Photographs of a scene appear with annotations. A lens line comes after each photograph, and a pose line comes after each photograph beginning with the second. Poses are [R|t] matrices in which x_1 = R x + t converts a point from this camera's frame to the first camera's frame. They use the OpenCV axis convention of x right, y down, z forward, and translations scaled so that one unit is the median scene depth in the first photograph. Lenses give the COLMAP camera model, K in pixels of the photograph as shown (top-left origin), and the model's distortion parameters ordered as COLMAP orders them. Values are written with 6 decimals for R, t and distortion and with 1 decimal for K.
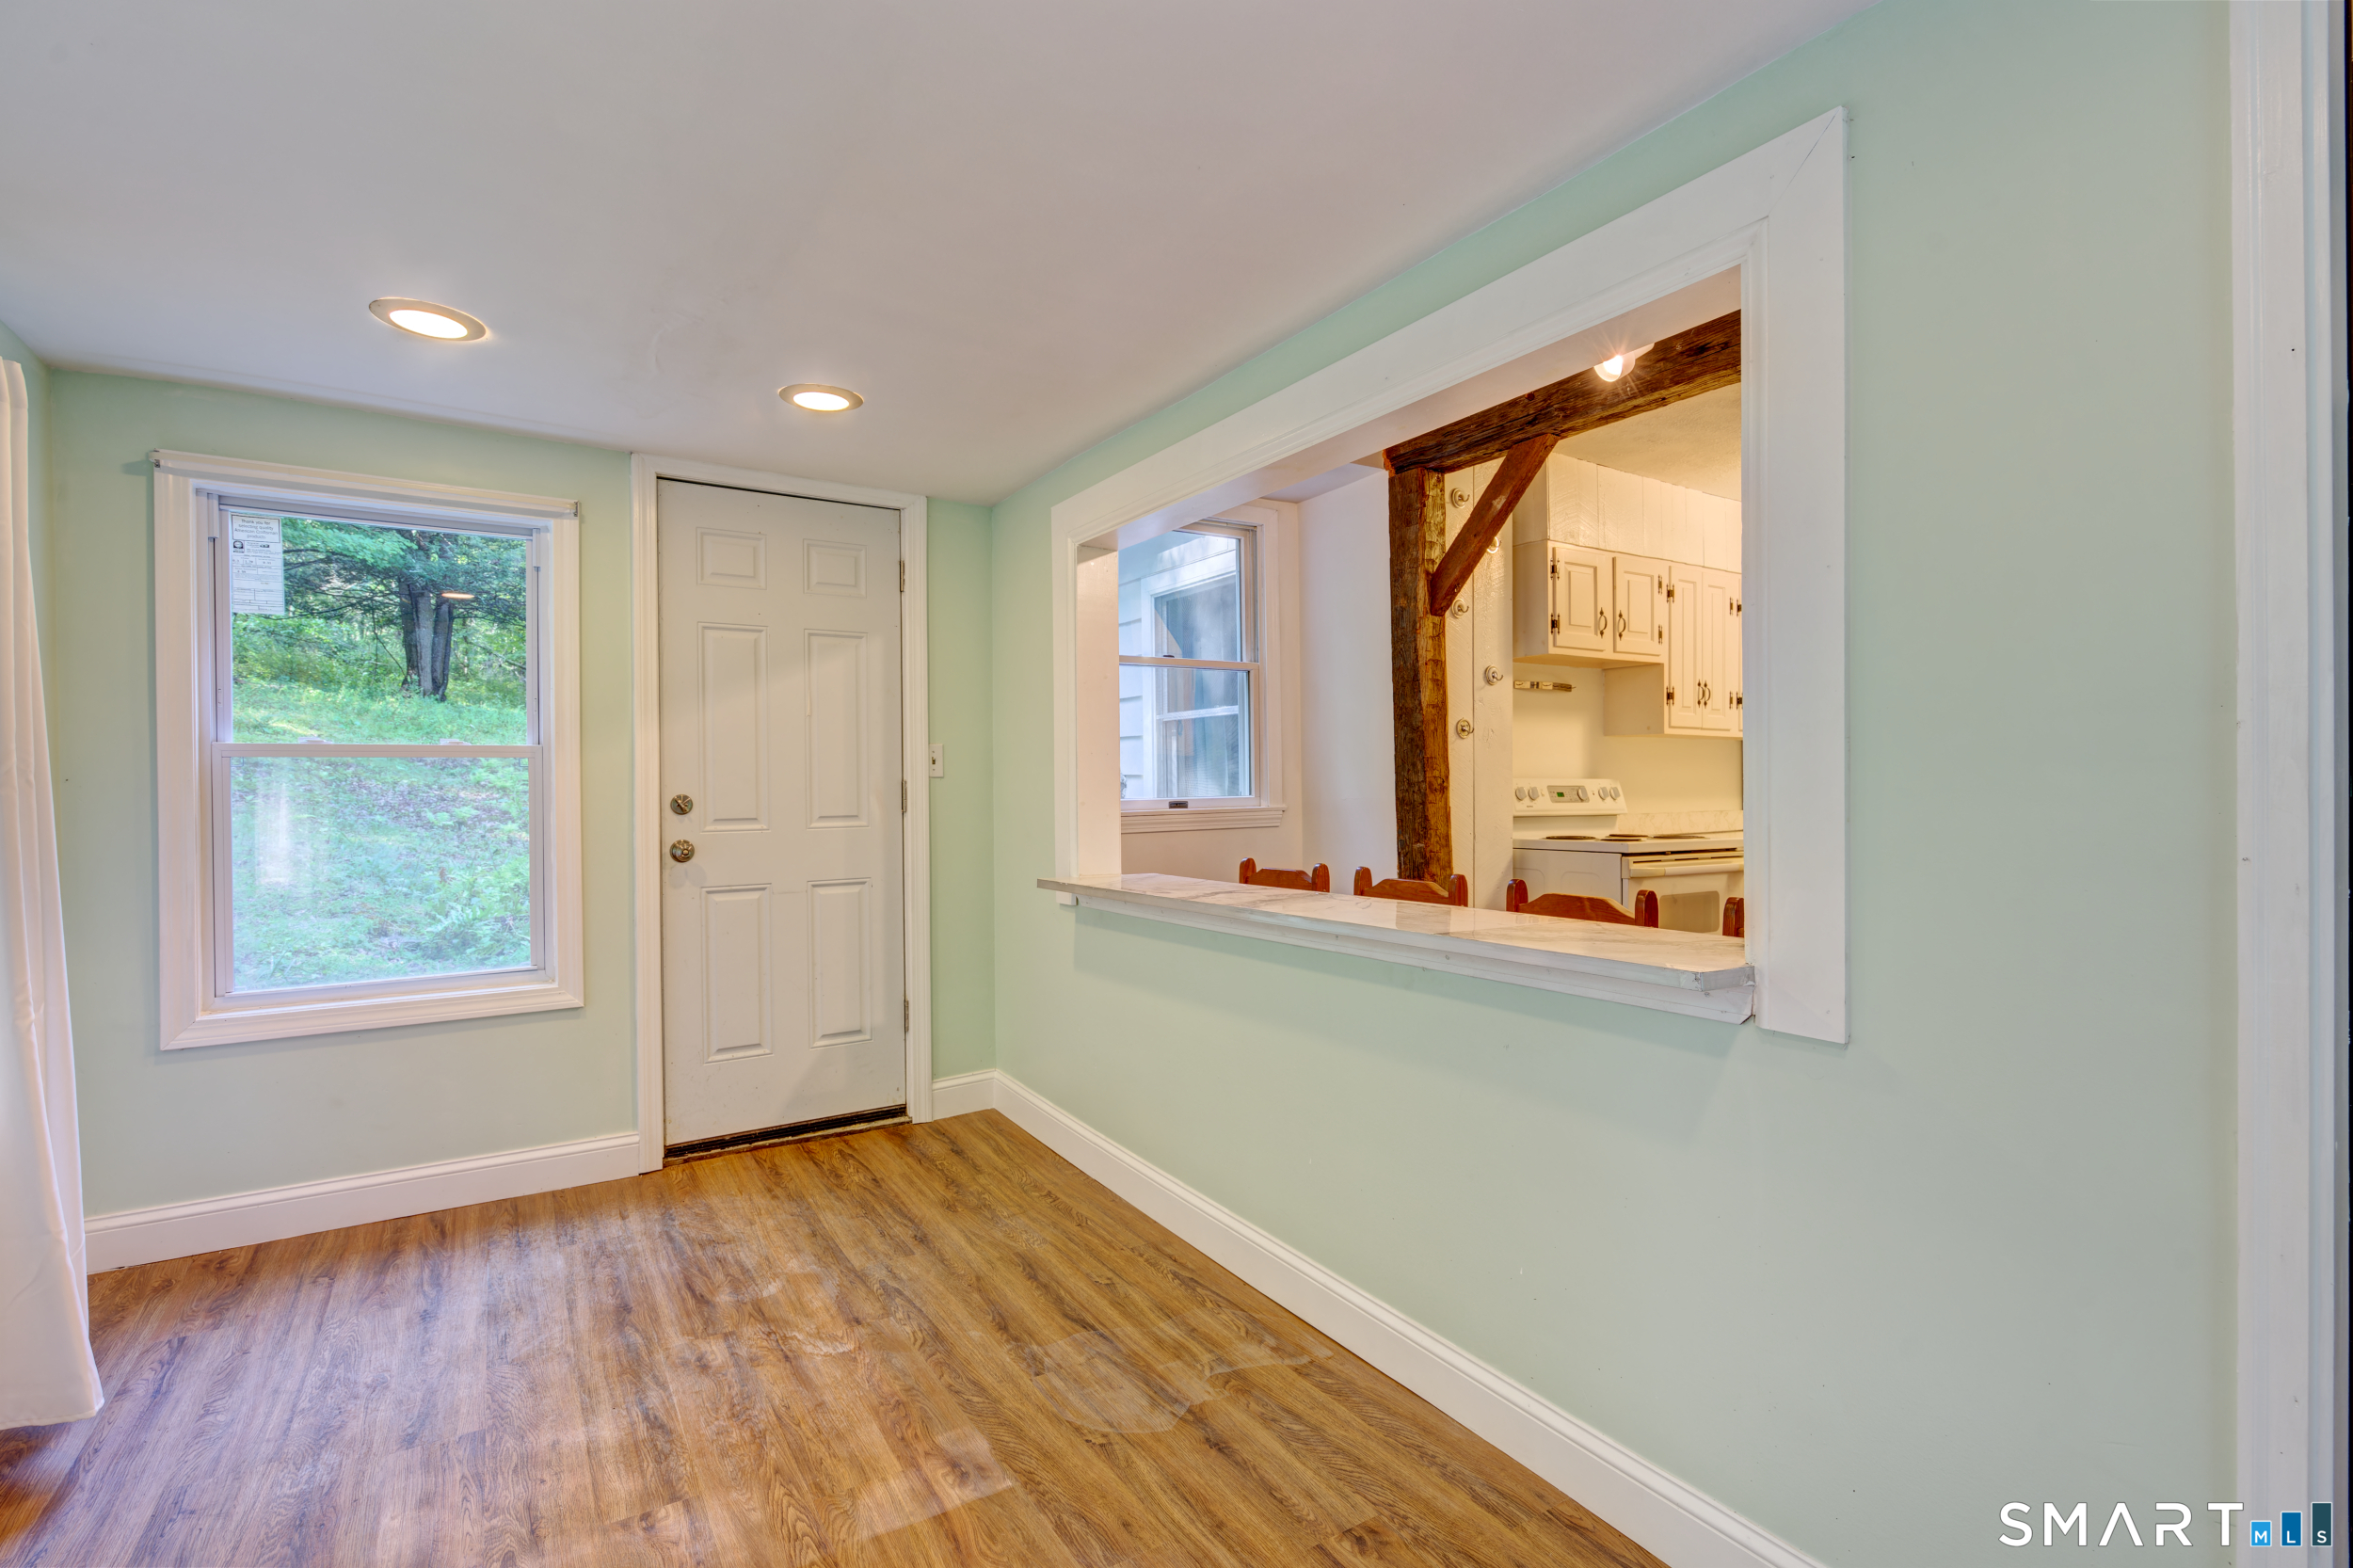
lens RADIAL K [[1102.1, 0, 1178.0], [0, 1102.1, 802.6], [0, 0, 1]] dist [0.002686, 0.000816]
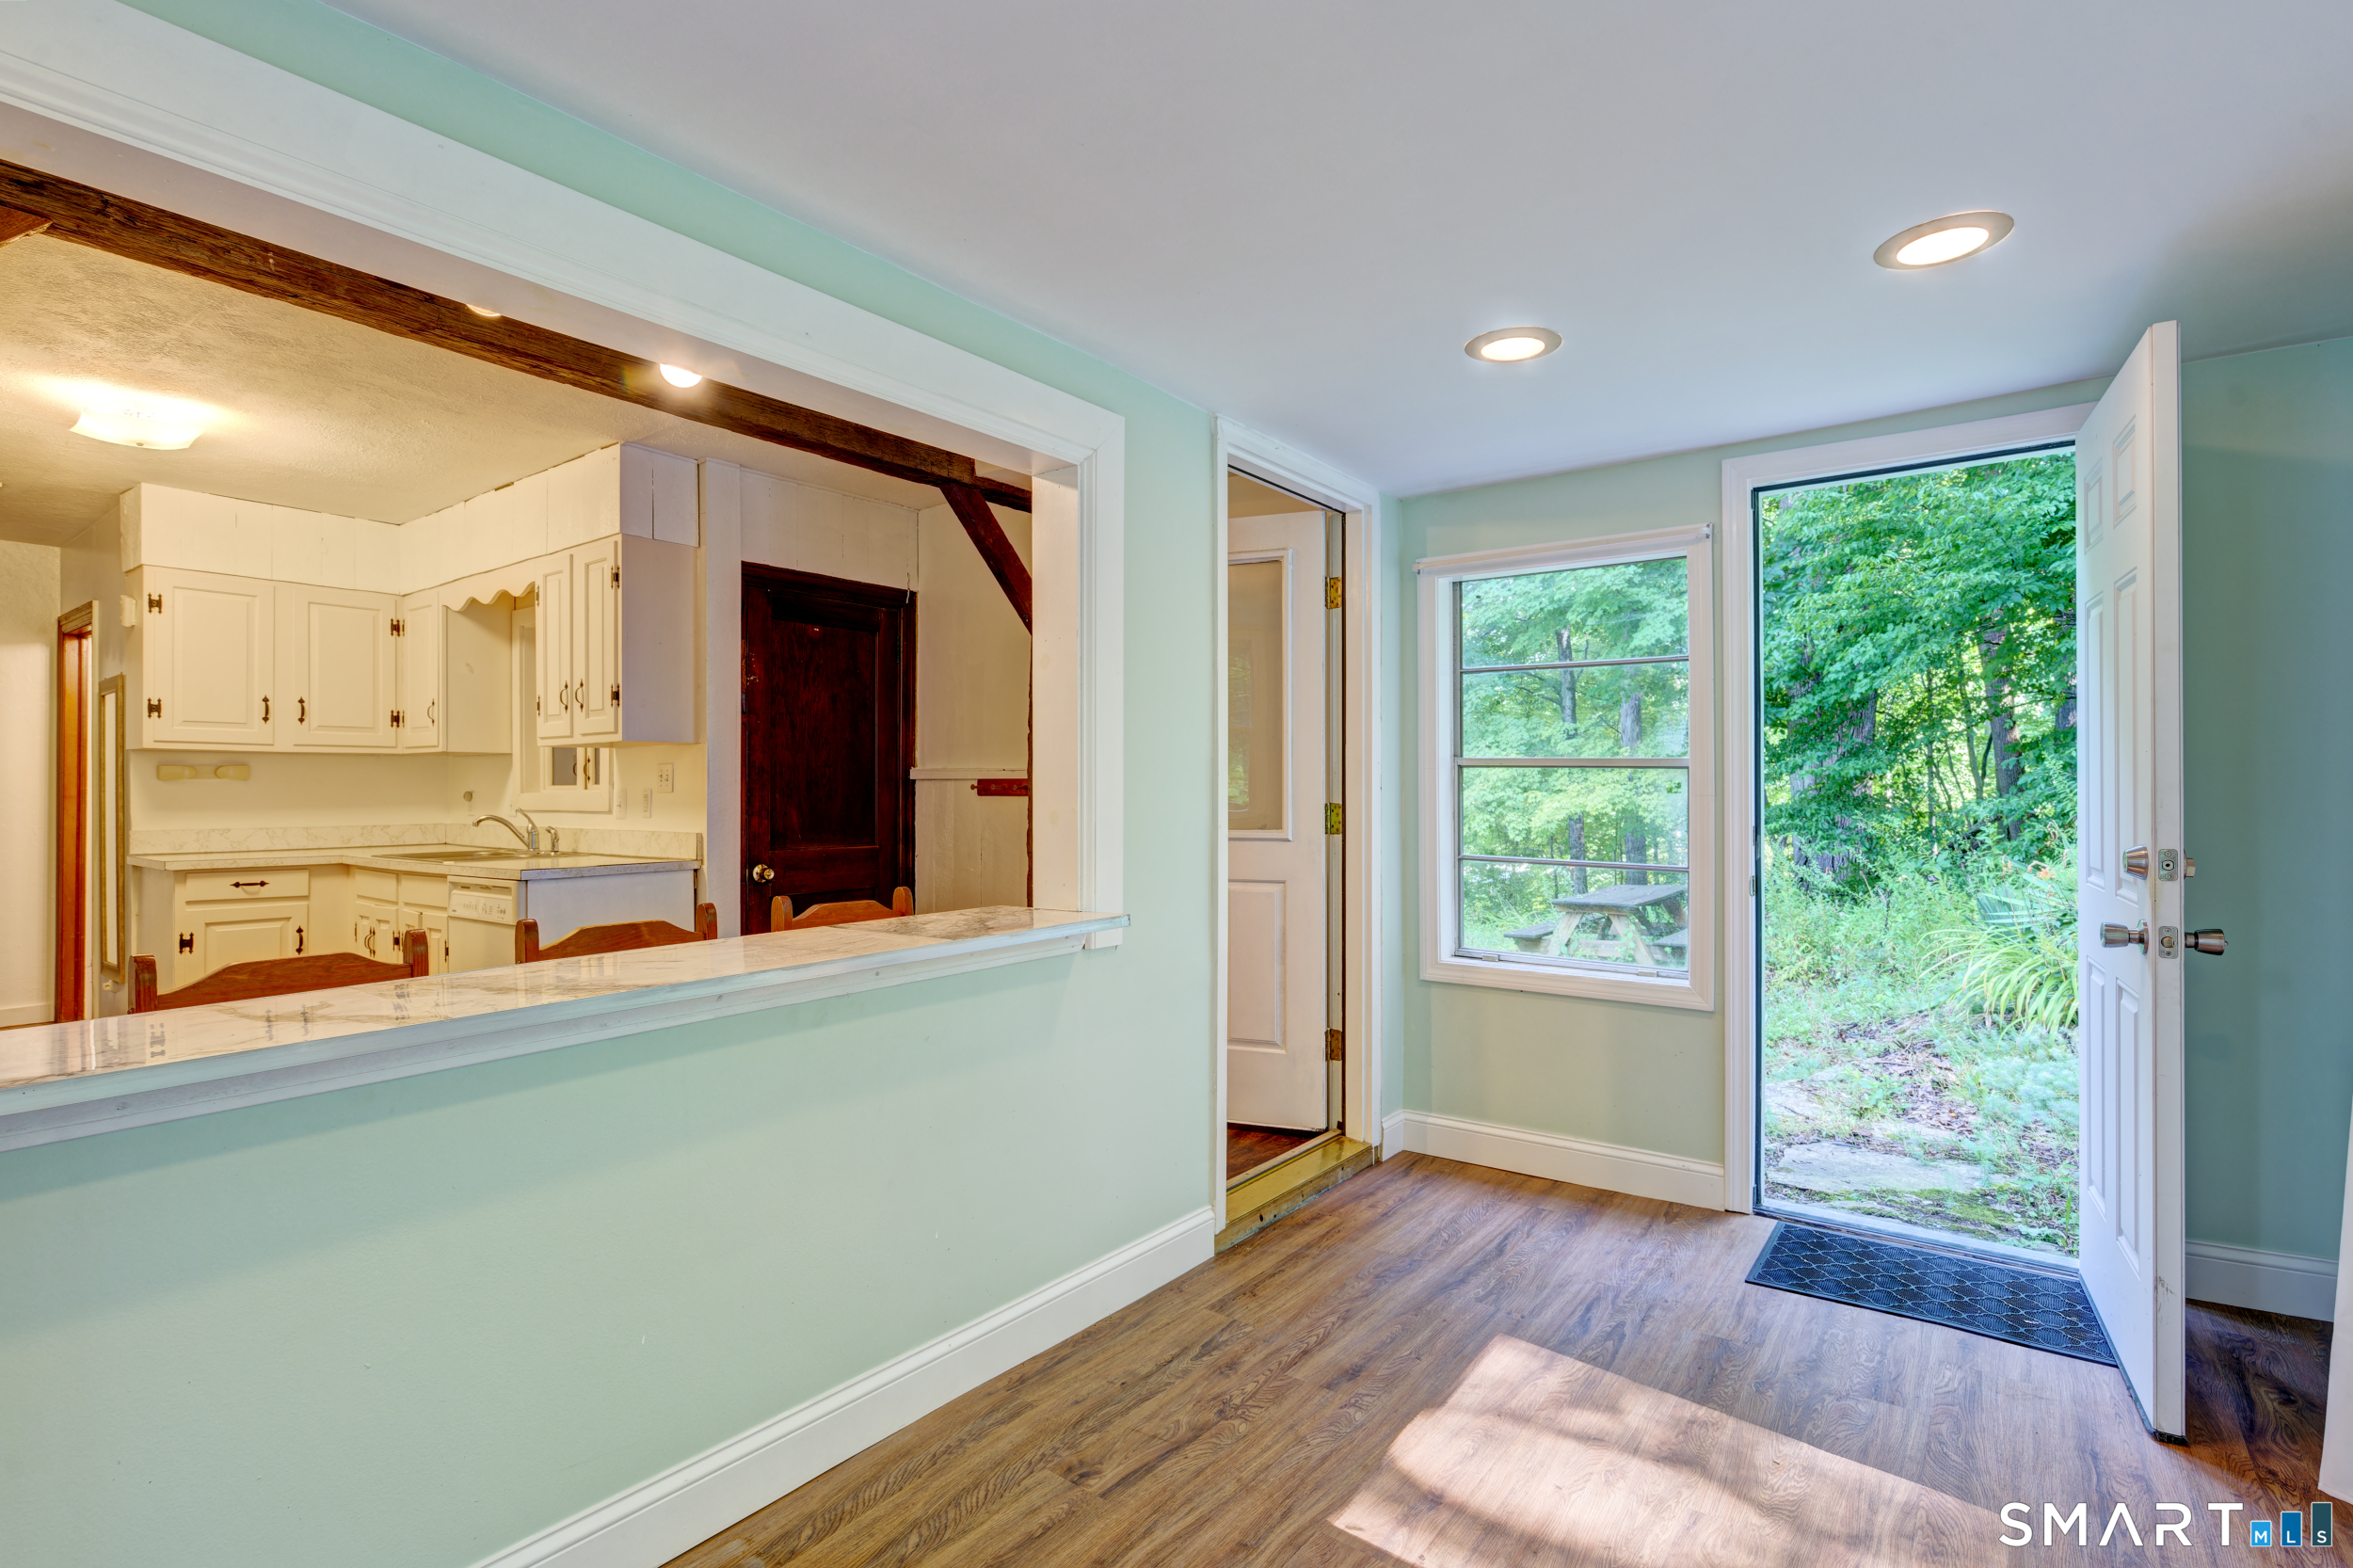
lens RADIAL K [[1079.1, 0, 1158.1], [0, 1079.1, 791.1], [0, 0, 1]] dist [-0.002796, 0.000396]
pose [[-0.347281, 0.014958, 0.937642, -0.355990], [0.020192, 0.999760, -0.008470, -0.004810], [-0.937544, 0.015992, -0.347499, 0.517334]]
